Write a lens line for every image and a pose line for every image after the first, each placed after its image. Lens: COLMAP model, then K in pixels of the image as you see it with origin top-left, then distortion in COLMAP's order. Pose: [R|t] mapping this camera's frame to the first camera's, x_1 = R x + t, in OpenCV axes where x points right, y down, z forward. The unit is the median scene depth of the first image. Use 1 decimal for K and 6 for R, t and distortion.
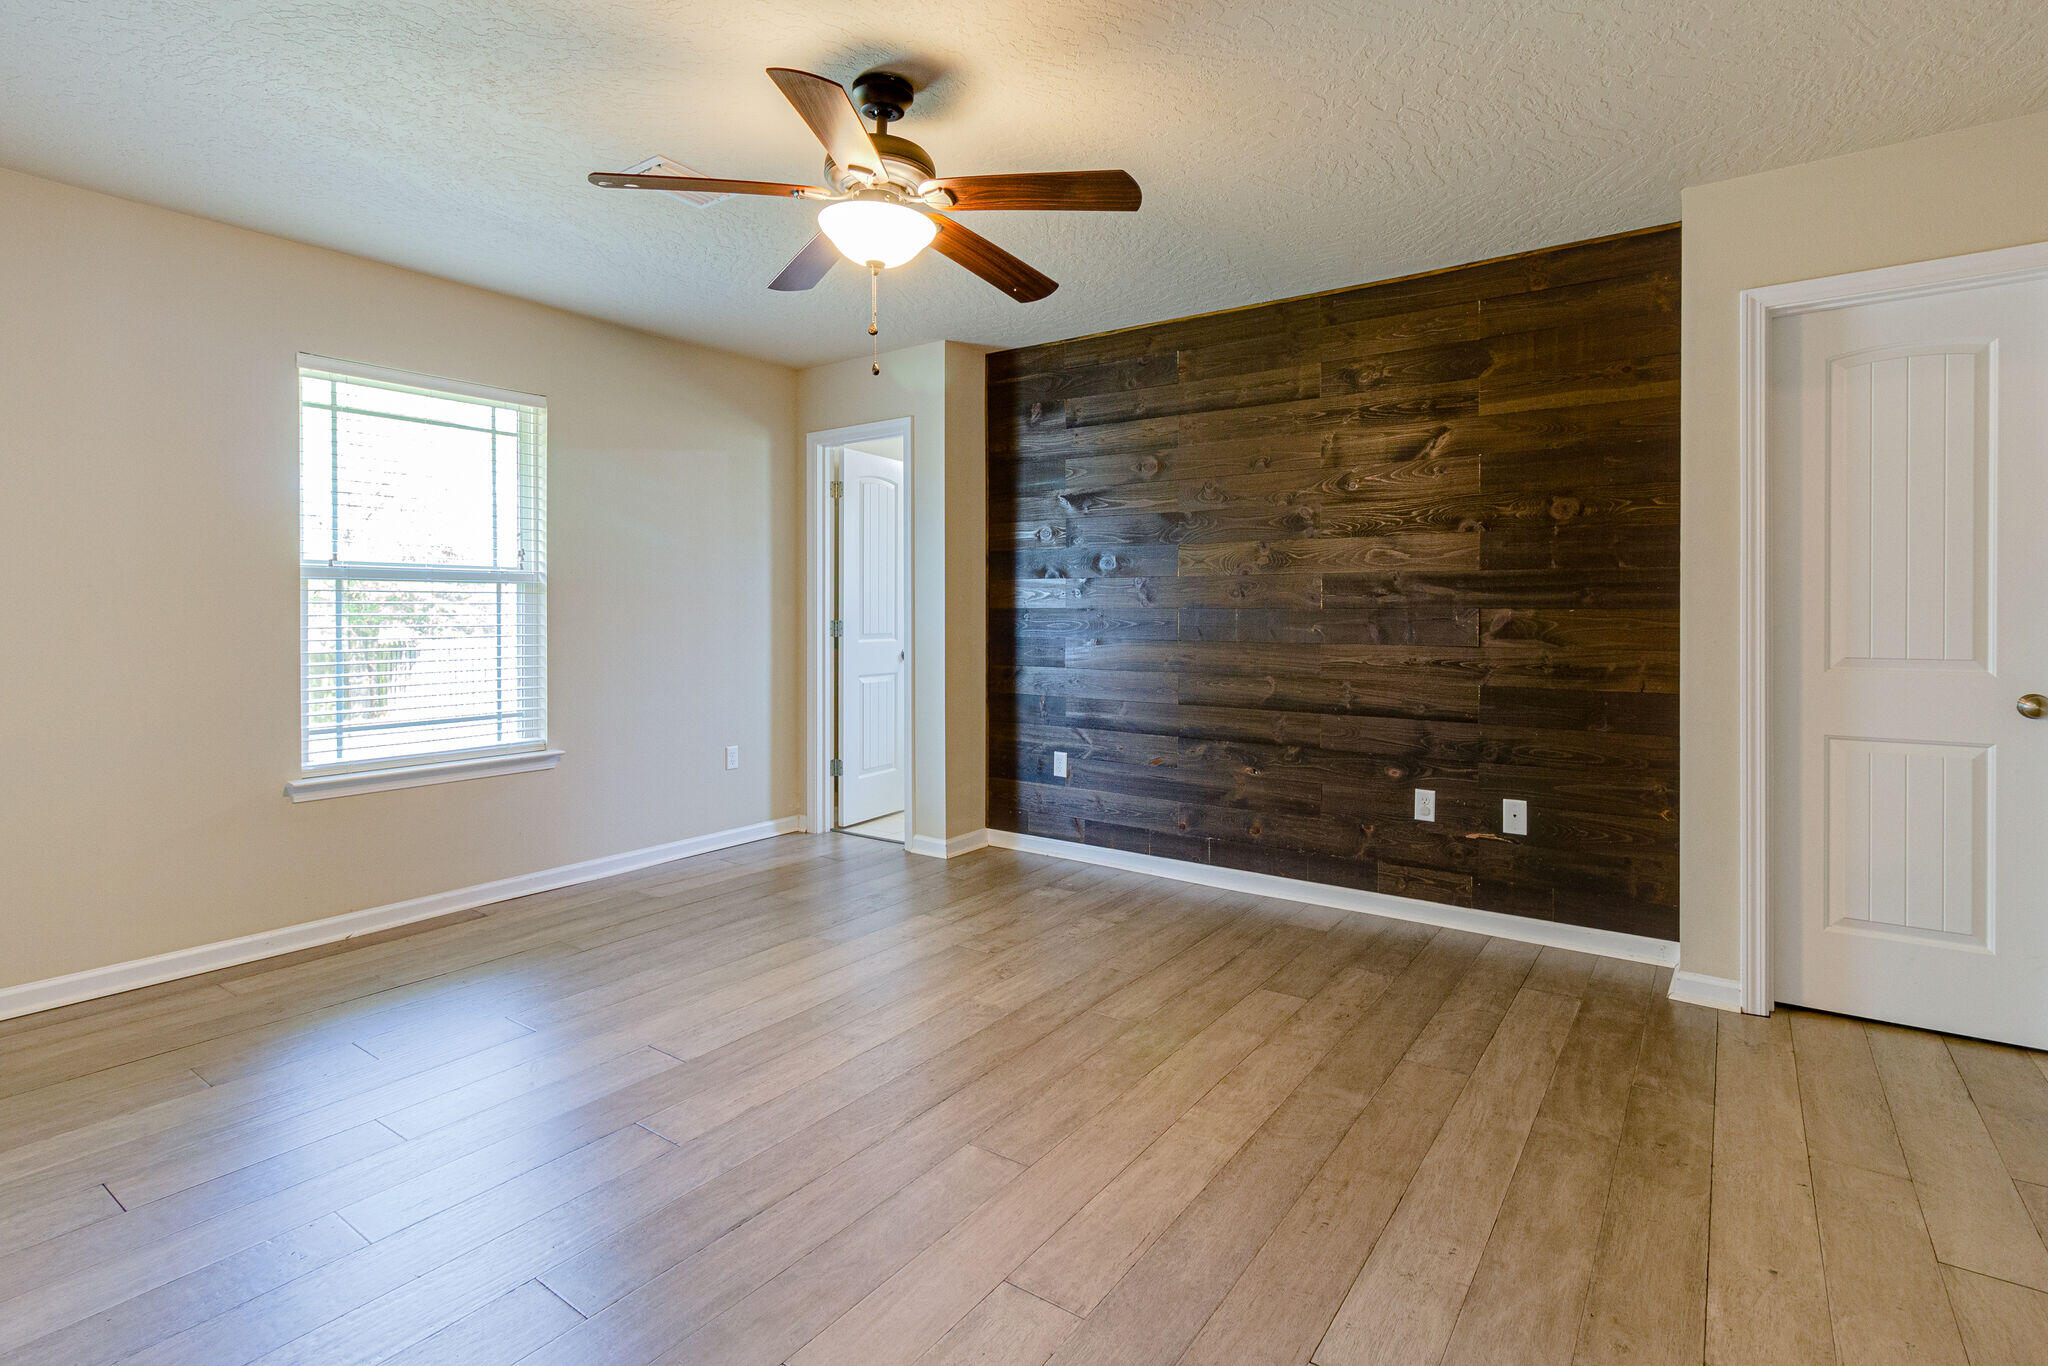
lens RADIAL K [[998.7, 0, 1015.6], [0, 998.7, 617.3], [0, 0, 1]] dist [0.002064, 0.000956]
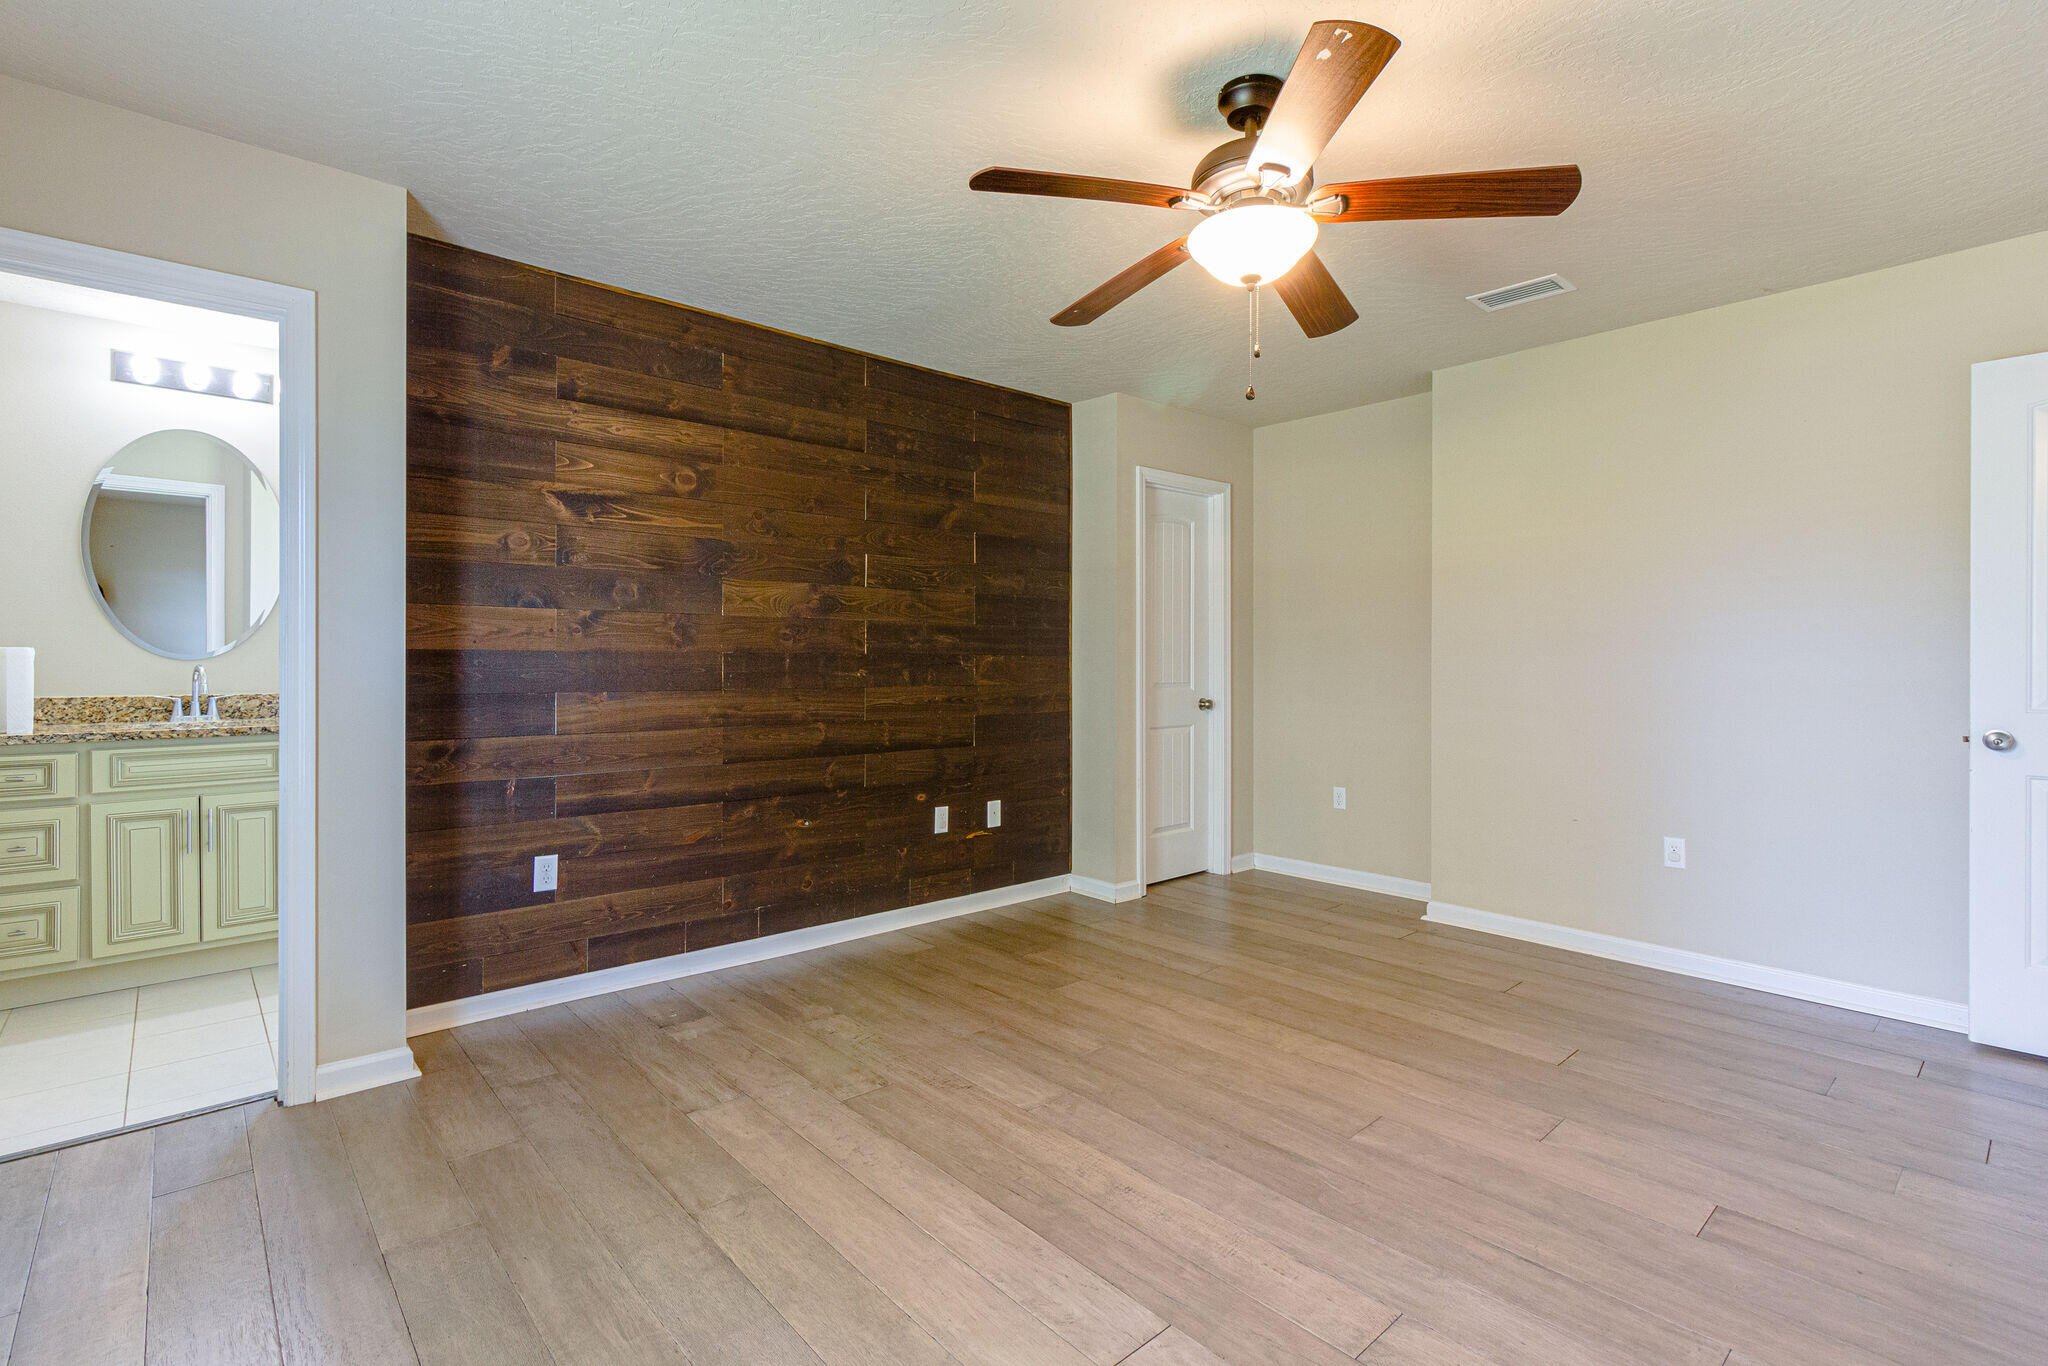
lens RADIAL K [[947.6, 0, 1036.2], [0, 947.6, 660.2], [0, 0, 1]] dist [0.000263, 0.000122]
pose [[0.204614, -0.001815, 0.978841, -0.599915], [0.002340, 0.999996, 0.001365, -0.002864], [-0.978840, 0.002011, 0.204617, 0.589270]]
